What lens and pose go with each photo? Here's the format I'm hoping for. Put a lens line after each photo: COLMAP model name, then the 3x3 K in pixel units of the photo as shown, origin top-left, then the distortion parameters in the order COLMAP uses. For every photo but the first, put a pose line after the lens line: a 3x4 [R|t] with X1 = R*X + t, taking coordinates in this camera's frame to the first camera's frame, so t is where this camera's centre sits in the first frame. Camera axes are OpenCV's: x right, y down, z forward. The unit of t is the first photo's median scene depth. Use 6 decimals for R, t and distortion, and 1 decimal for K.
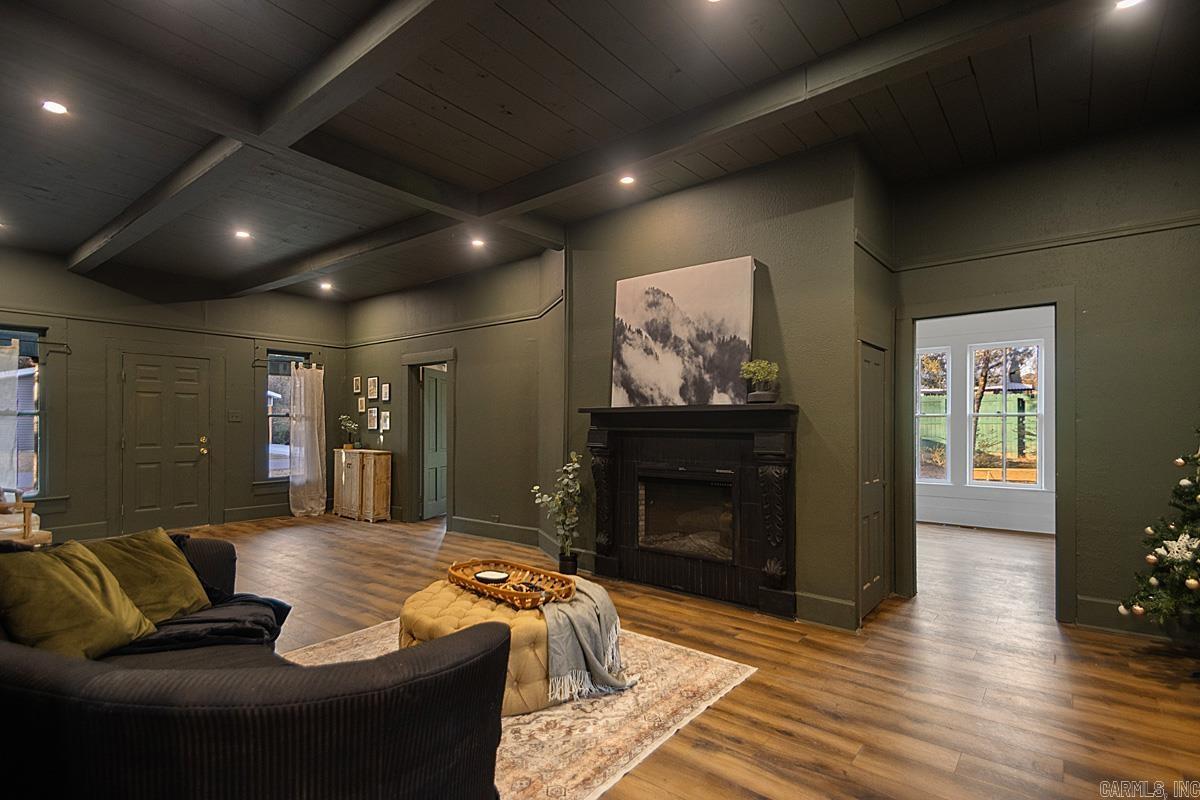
lens RADIAL K [[559.7, 0, 623.1], [0, 559.7, 418.0], [0, 0, 1]] dist [0.043717, -0.023720]
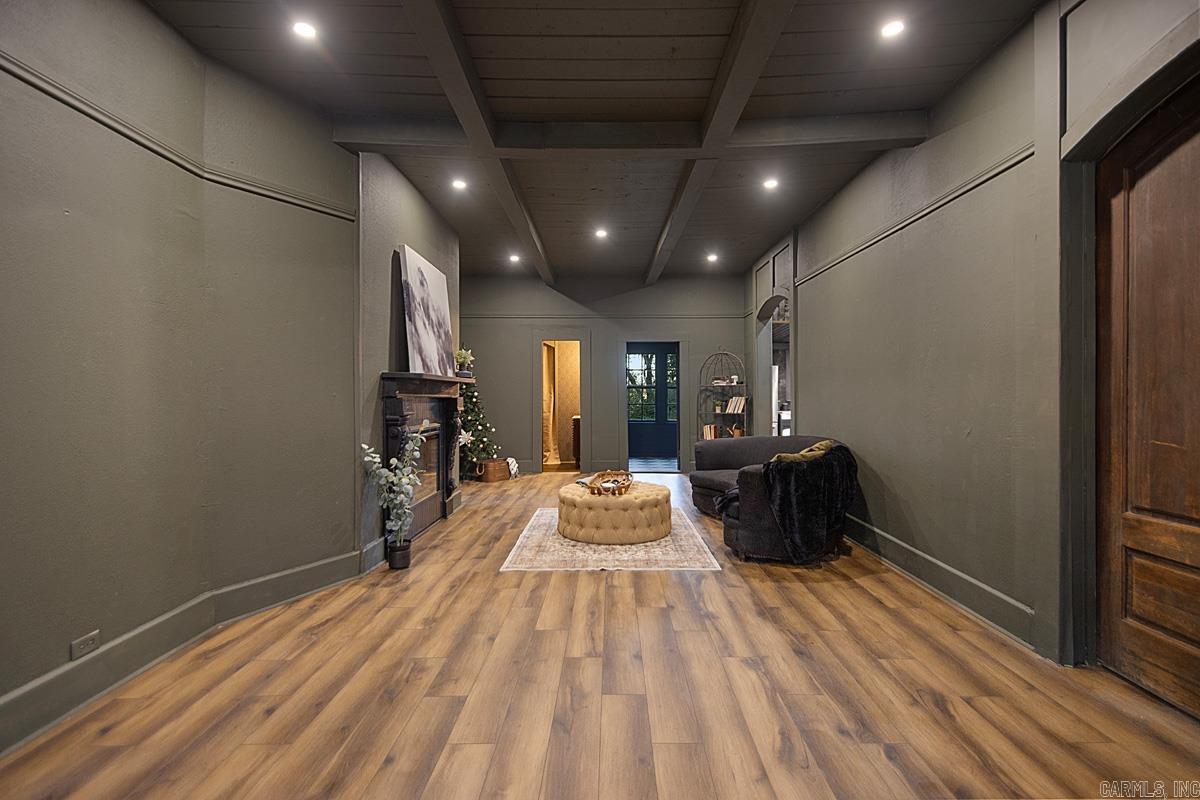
lens RADIAL K [[553.8, 0, 604.4], [0, 553.8, 401.6], [0, 0, 1]] dist [0.000736, -0.013848]
pose [[-0.603461, -0.009365, 0.797338, -0.640802], [-0.008820, 0.999948, 0.005069, 0.015284], [-0.797344, -0.003974, -0.603512, 0.850916]]
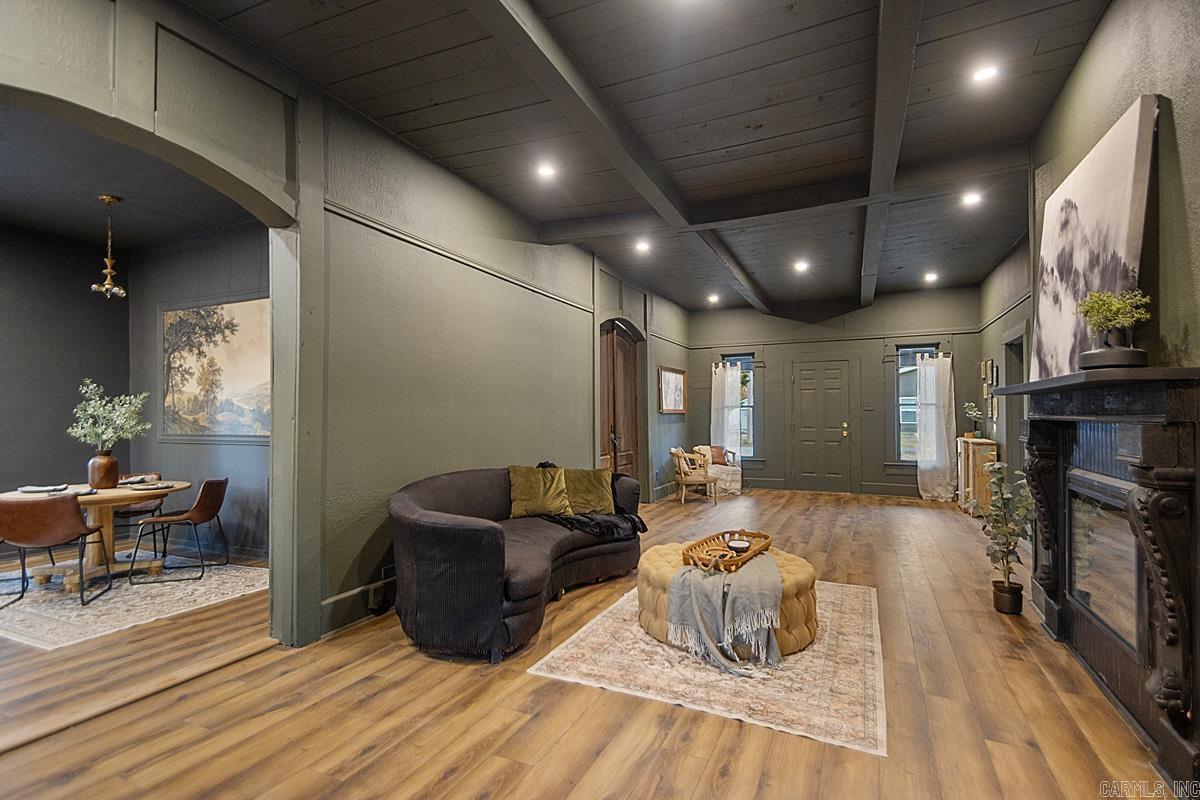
lens RADIAL K [[556.8, 0, 600.0], [0, 556.8, 400.0], [0, 0, 1]] dist [0.012723, -0.014193]
pose [[0.210472, -0.026262, -0.977247, 0.356763], [0.015225, 0.999606, -0.023584, 0.004374], [0.977481, -0.009915, 0.210789, 0.212413]]
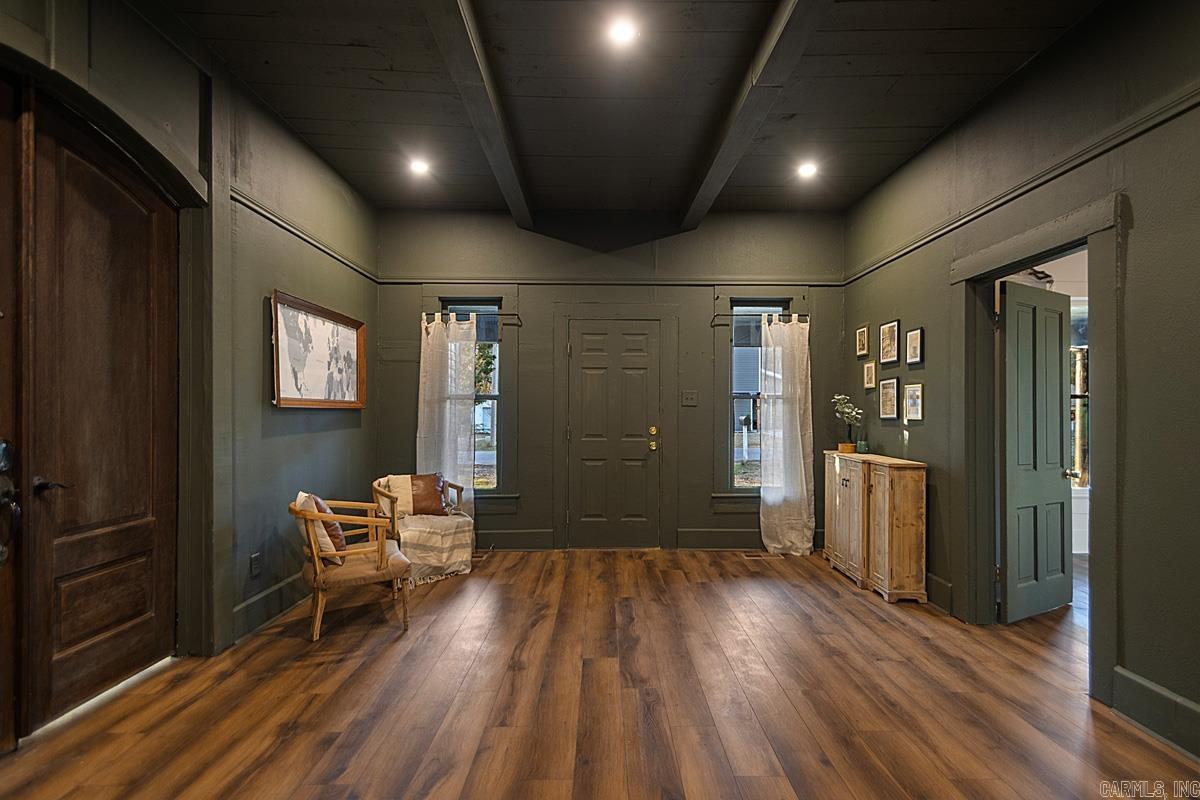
lens RADIAL K [[558.0, 0, 602.3], [0, 558.0, 412.0], [0, 0, 1]] dist [0.029460, 0.000031]
pose [[0.617379, -0.000285, -0.786666, -0.213636], [0.007672, 0.999955, 0.005658, 0.009916], [0.786628, -0.009528, 0.617353, 0.508829]]
